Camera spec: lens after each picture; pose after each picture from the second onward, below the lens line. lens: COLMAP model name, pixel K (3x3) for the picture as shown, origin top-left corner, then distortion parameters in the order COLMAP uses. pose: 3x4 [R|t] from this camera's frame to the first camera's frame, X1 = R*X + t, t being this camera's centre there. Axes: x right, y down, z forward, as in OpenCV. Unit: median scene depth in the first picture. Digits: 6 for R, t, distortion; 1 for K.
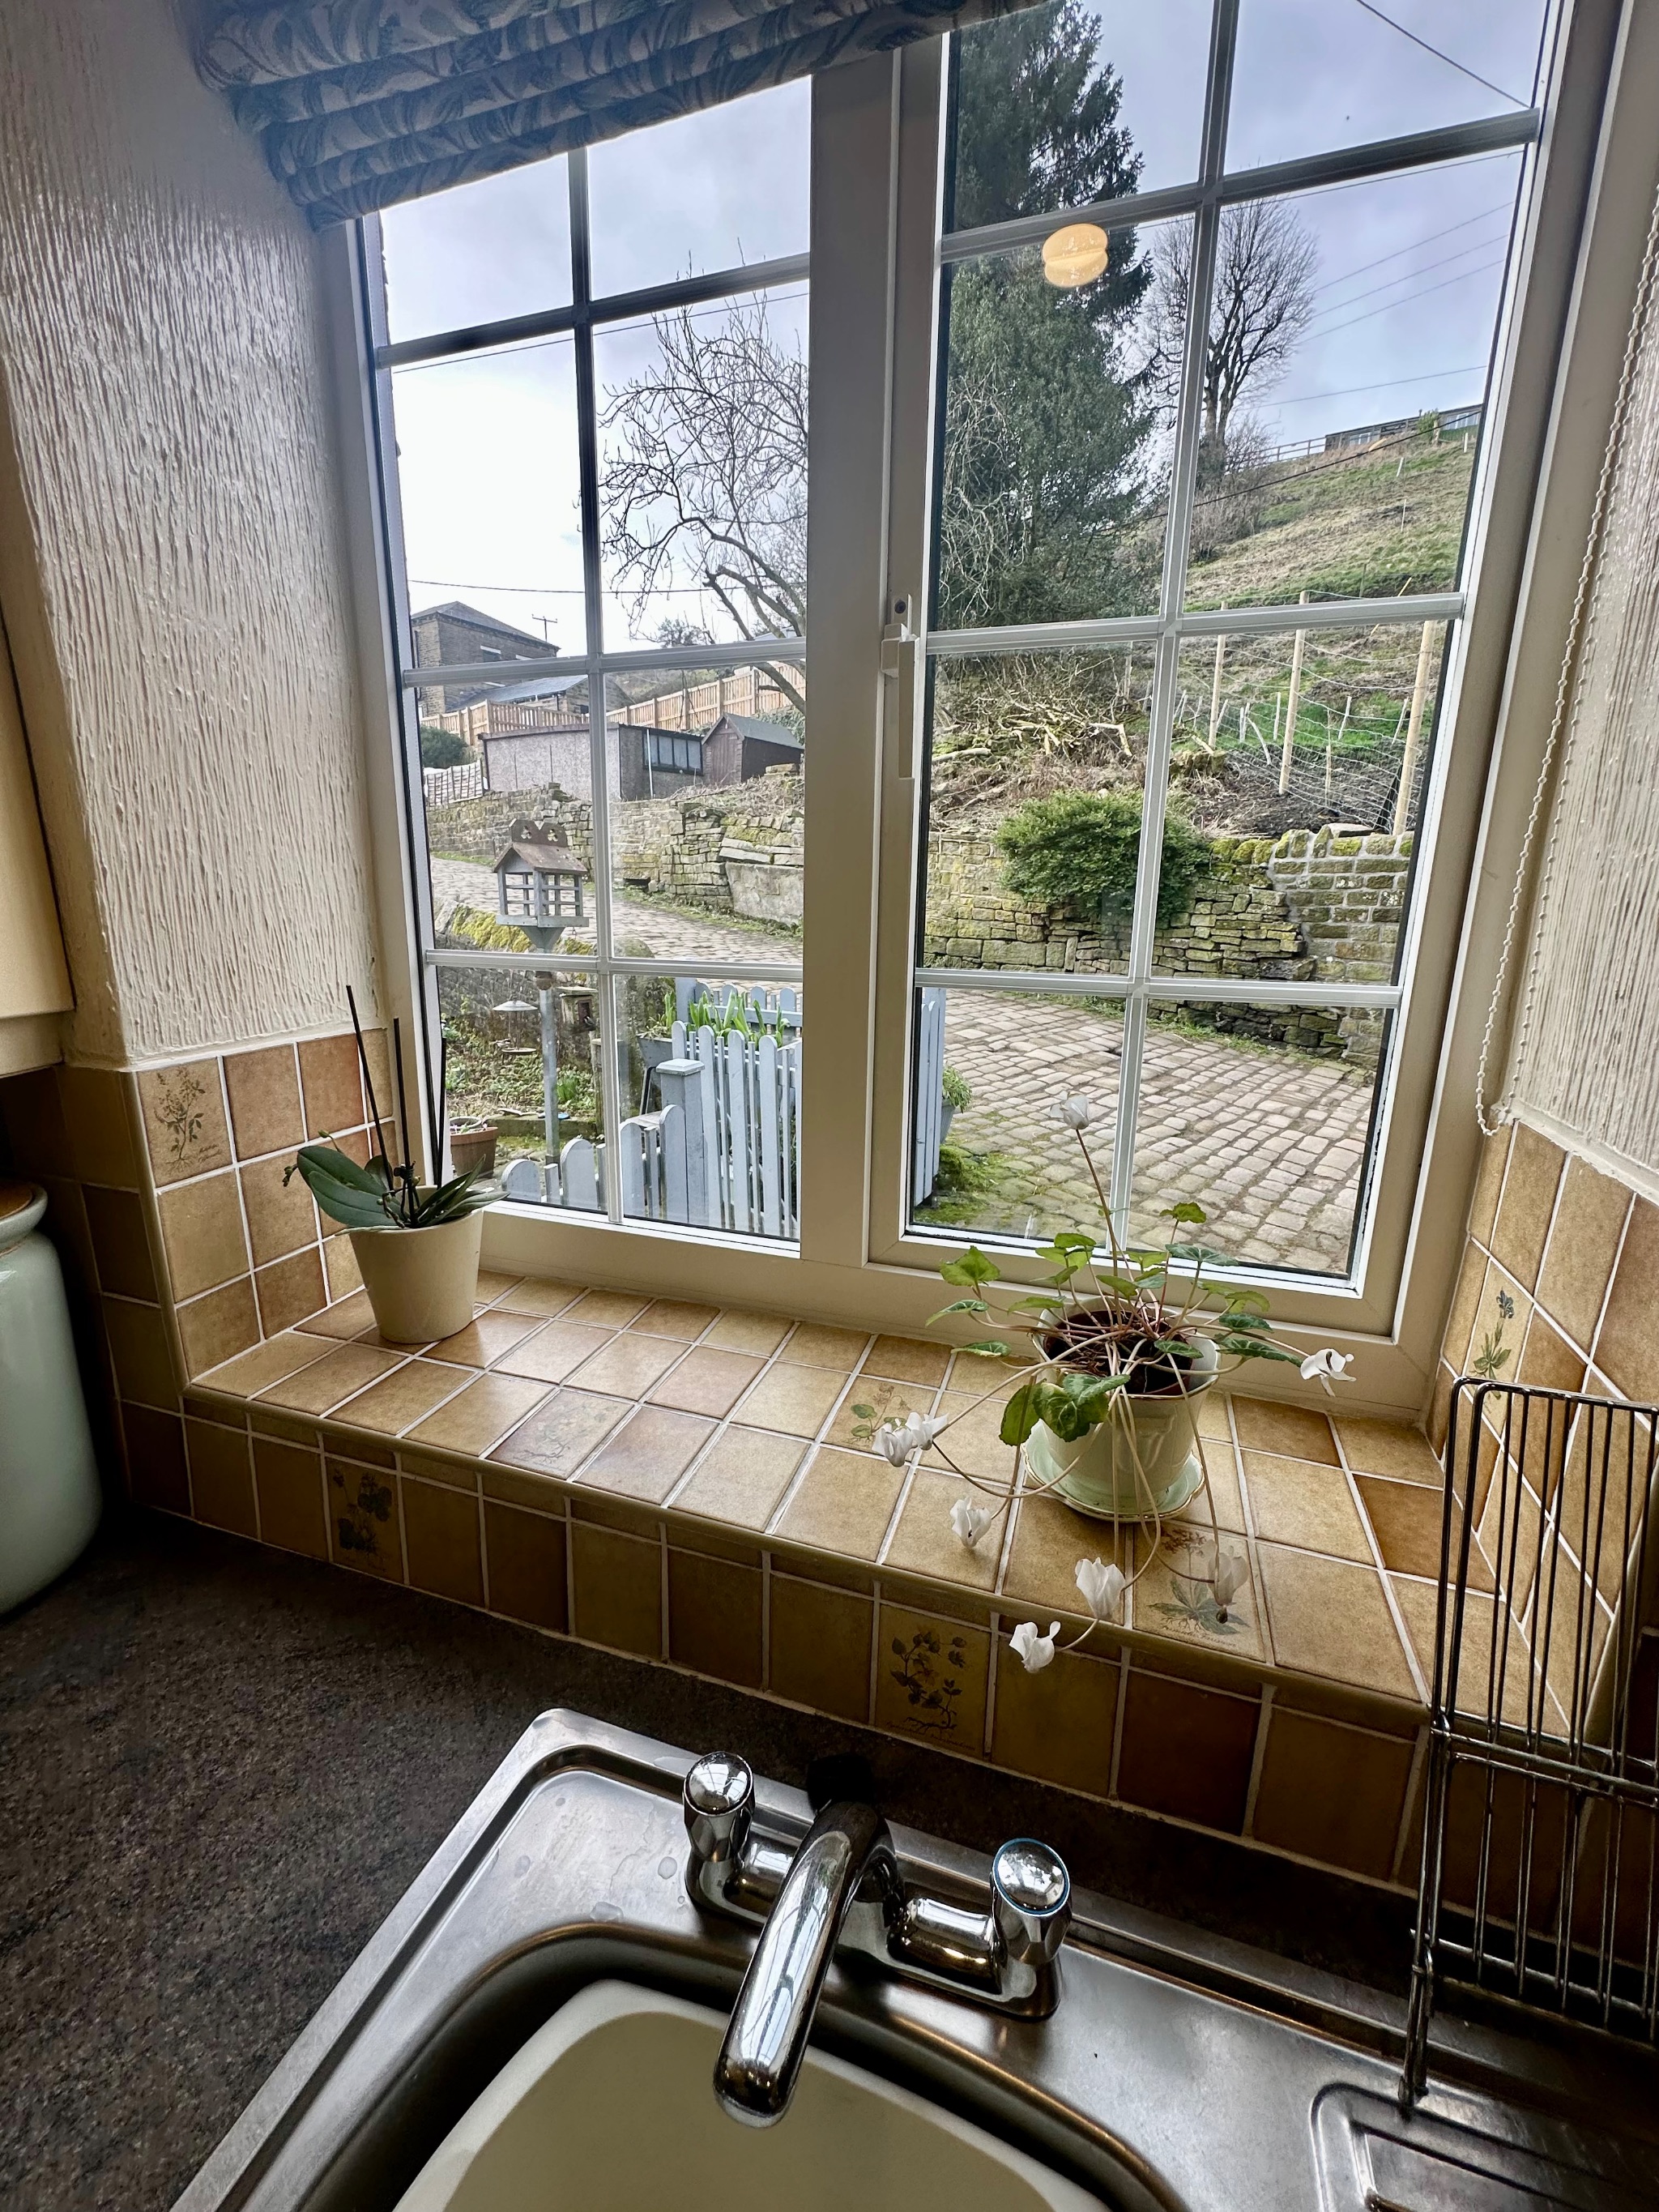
lens RADIAL K [[879.5, 0, 833.7], [0, 879.5, 1101.5], [0, 0, 1]] dist [-0.002875, 0.000814]
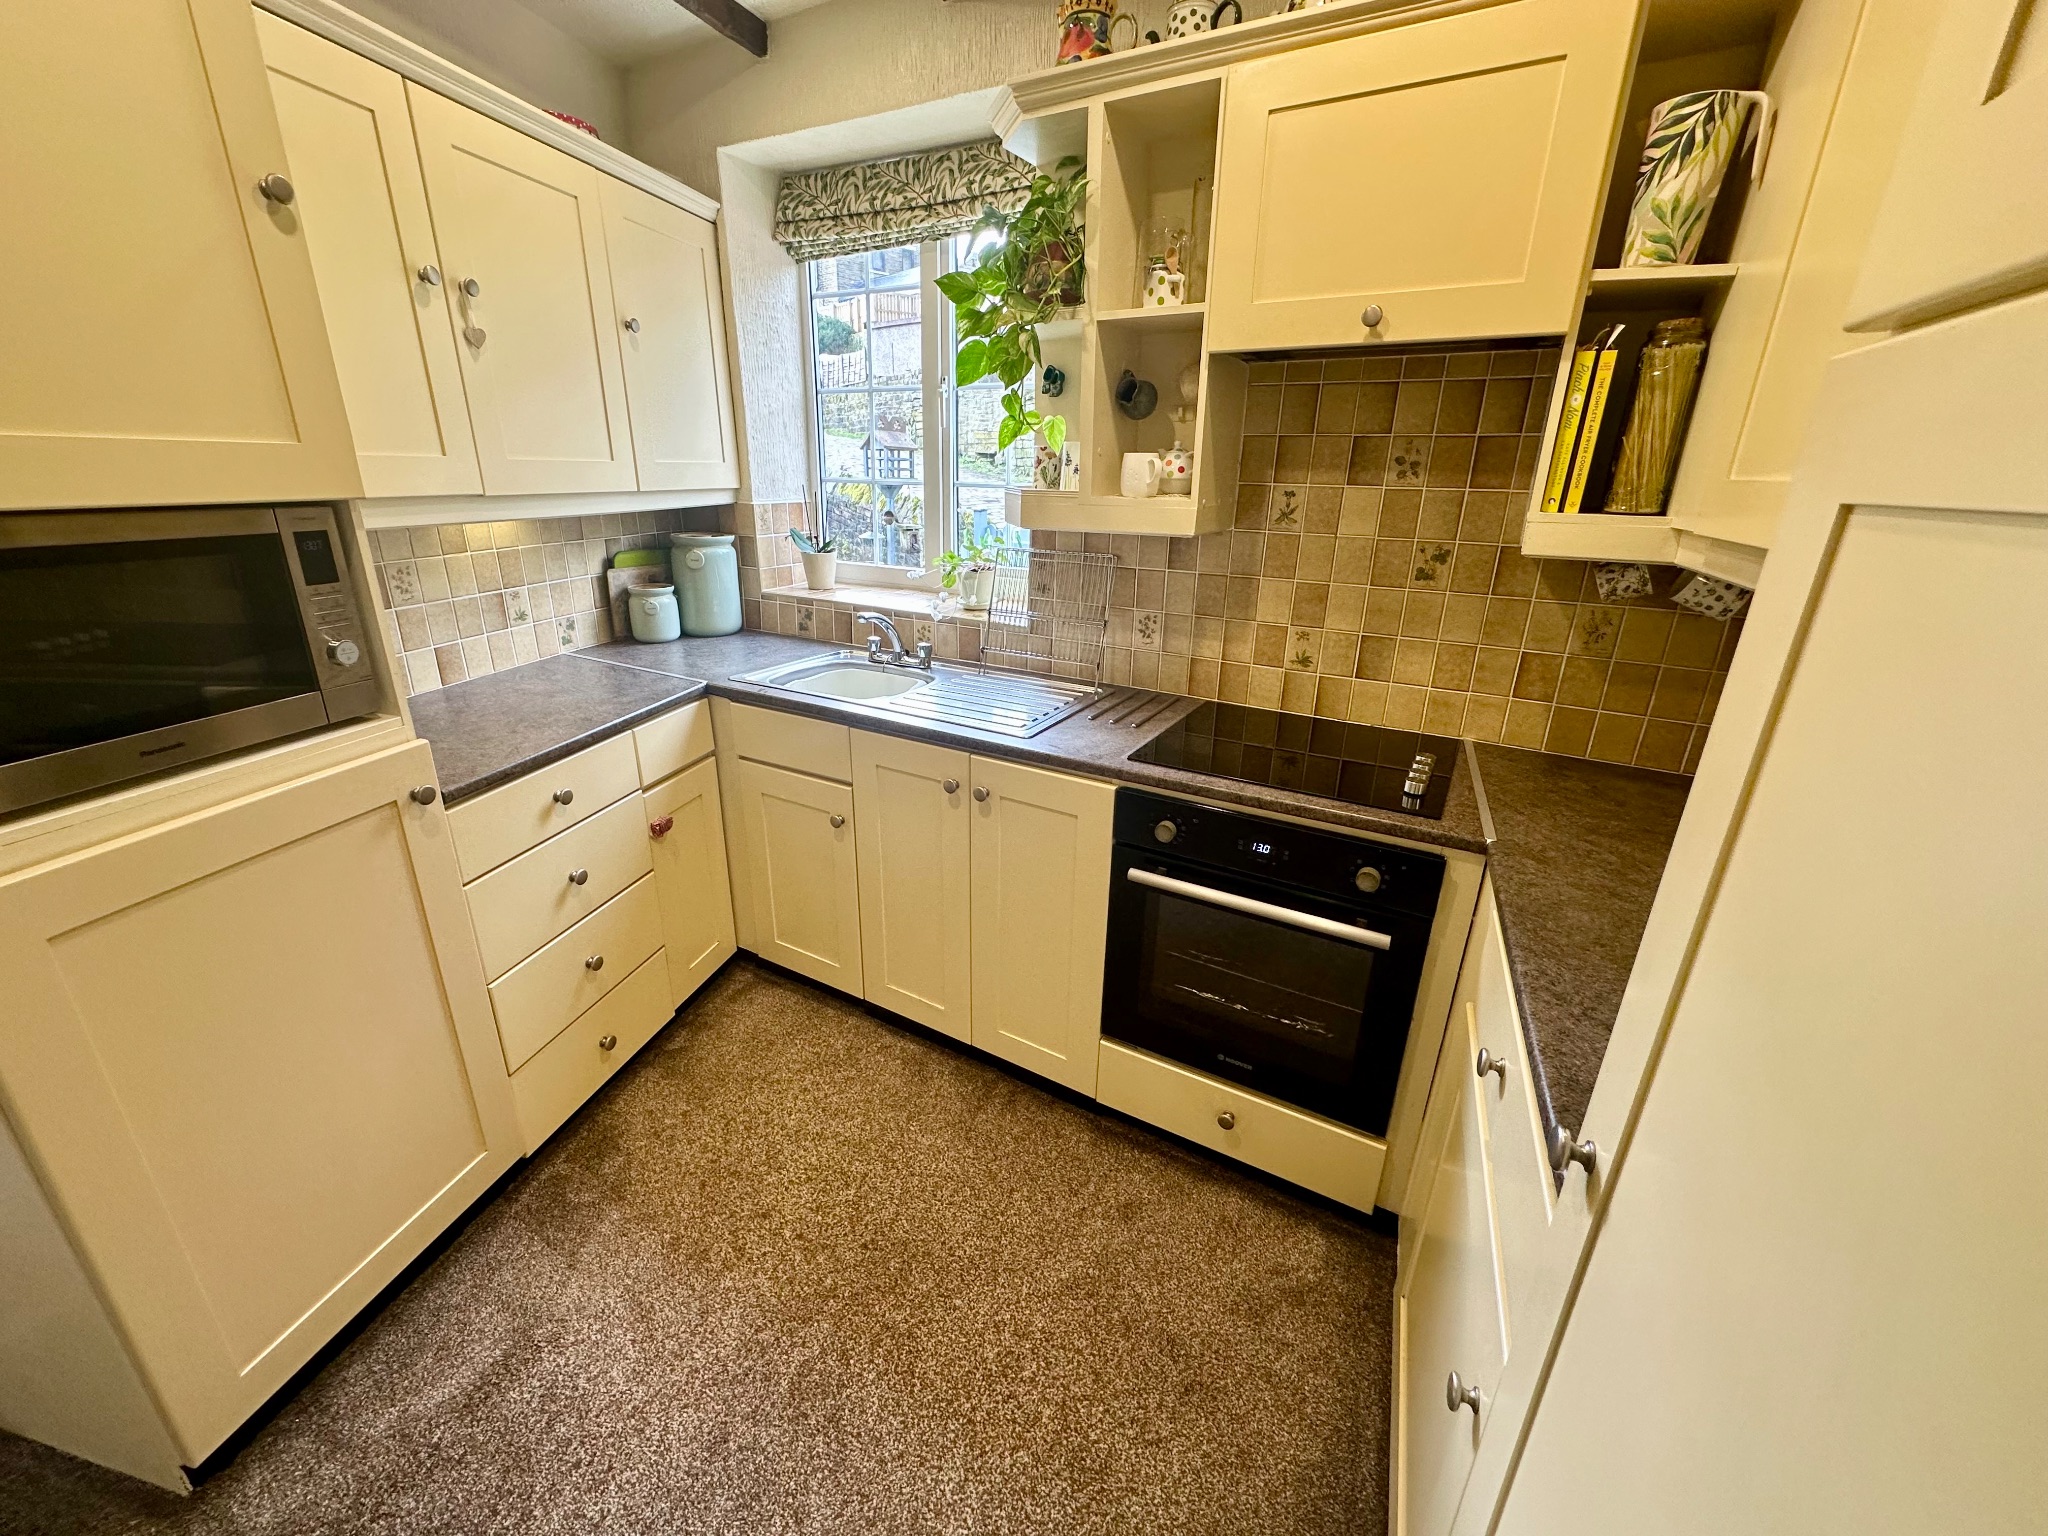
lens RADIAL K [[814.4, 0, 1020.5], [0, 814.4, 758.4], [0, 0, 1]] dist [-0.002875, 0.000814]
pose [[0.981029, 0.066777, -0.181996, 0.058548], [-0.046053, 0.992203, 0.115813, 0.032255], [0.188311, -0.105234, 0.976455, -0.128500]]
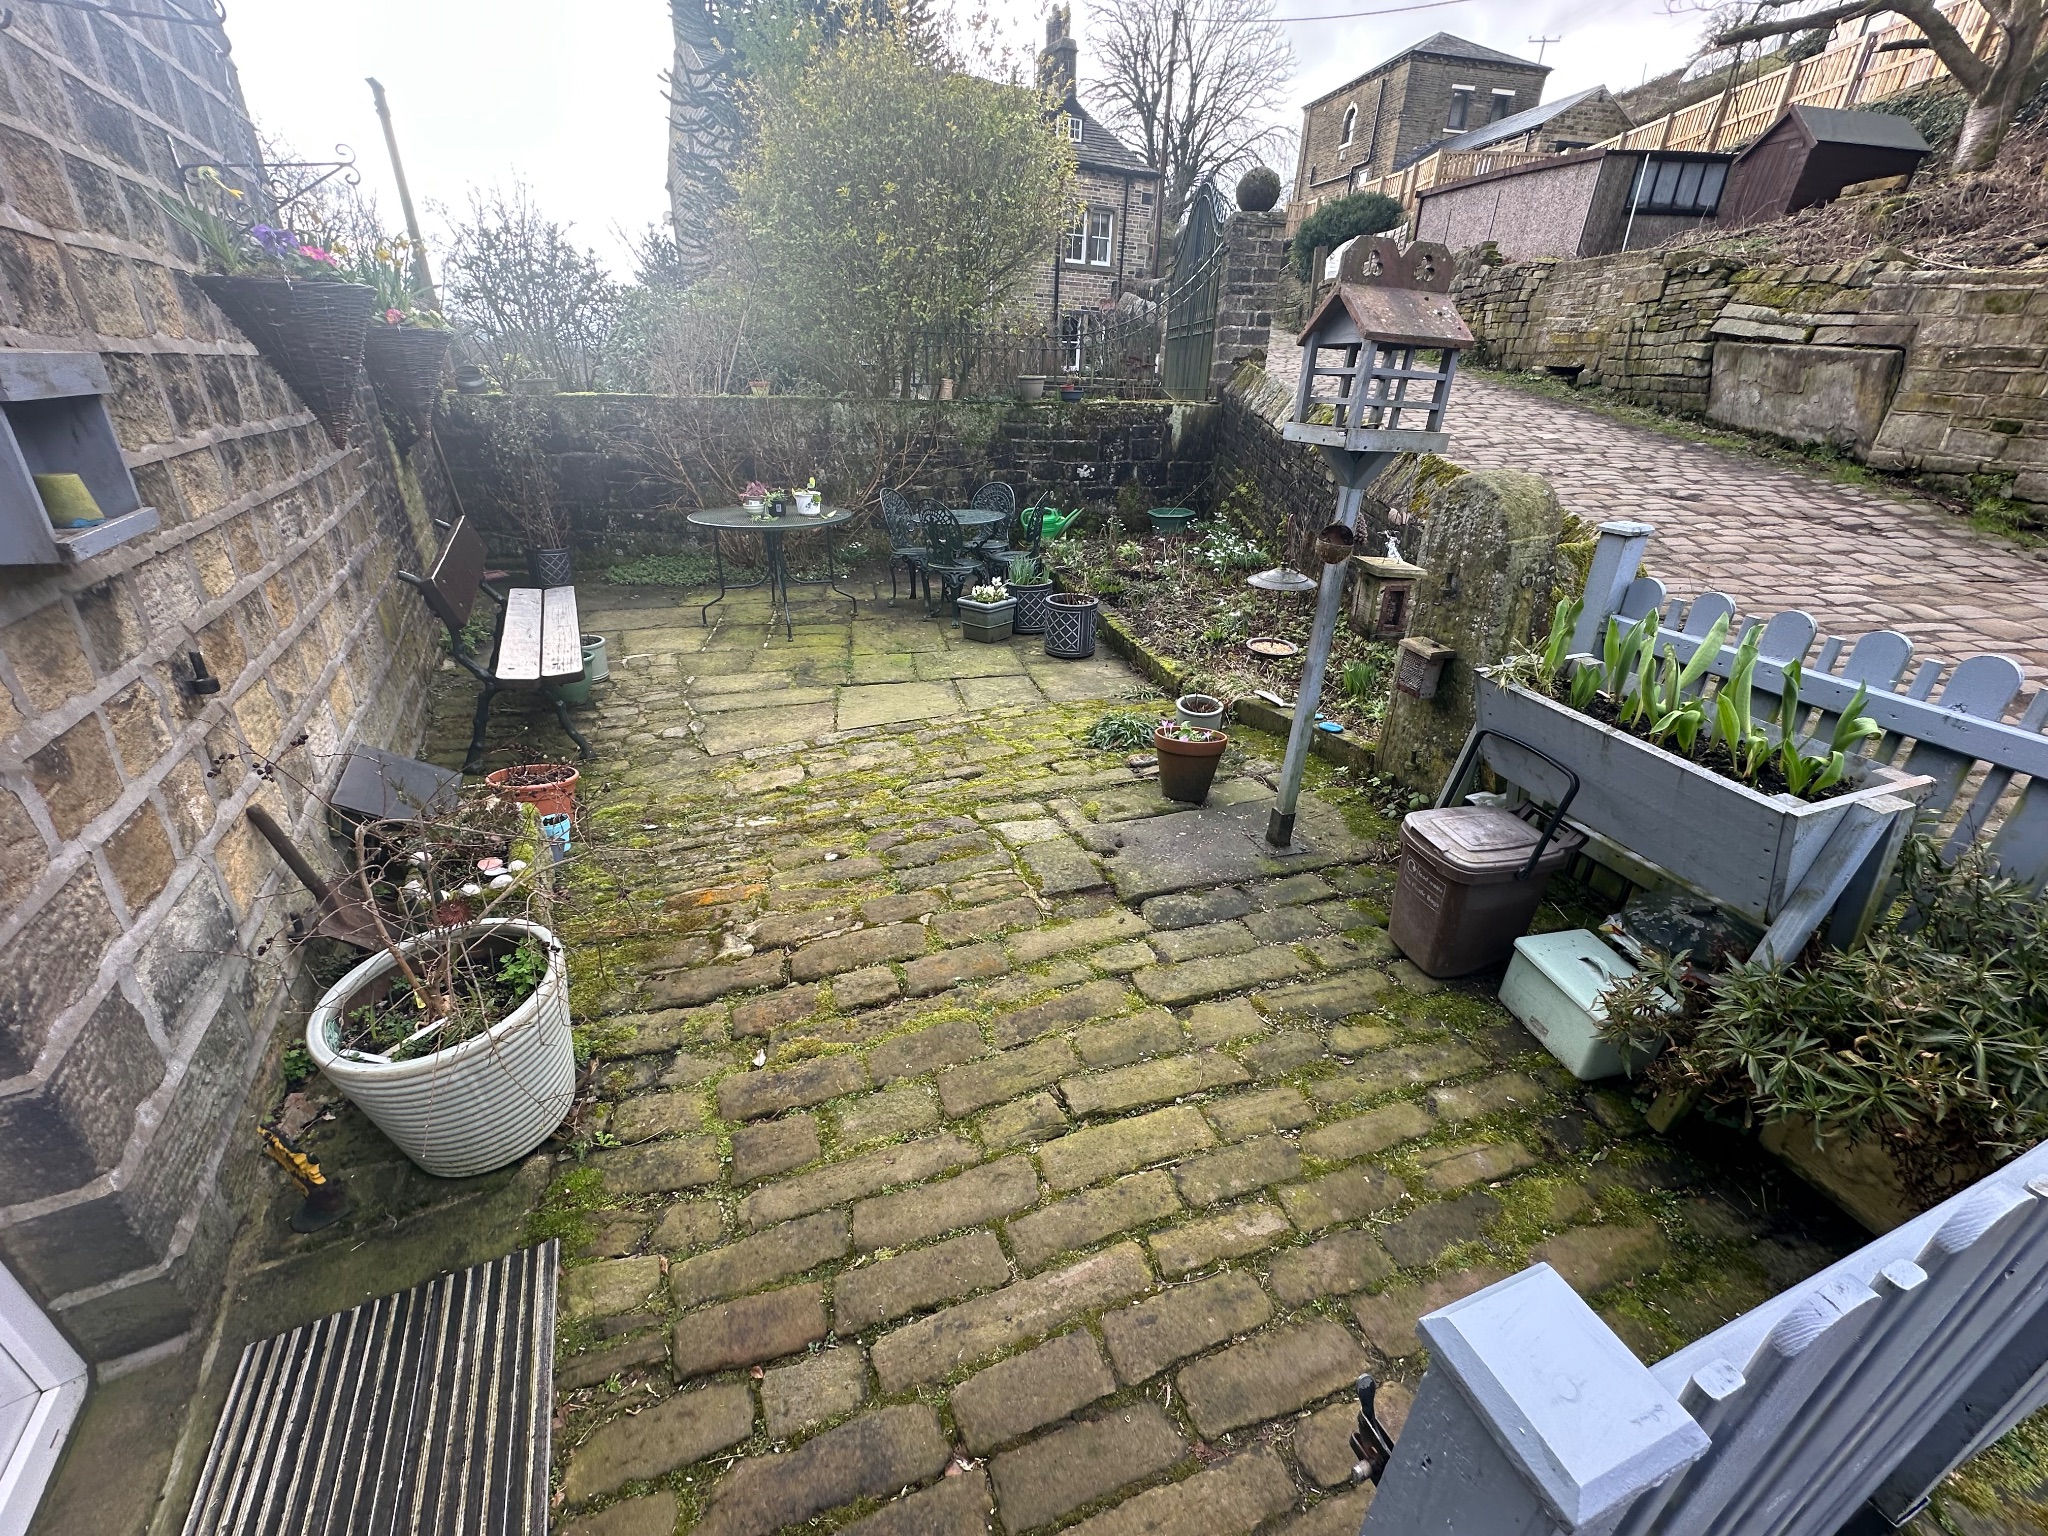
lens RADIAL K [[813.7, 0, 1024.7], [0, 813.7, 759.7], [0, 0, 1]] dist [-0.002831, 0.000136]
pose [[0.730640, 0.301331, -0.612670, -0.030529], [-0.172329, 0.949676, 0.261569, -0.031035], [0.660657, -0.085532, 0.745800, 0.129397]]
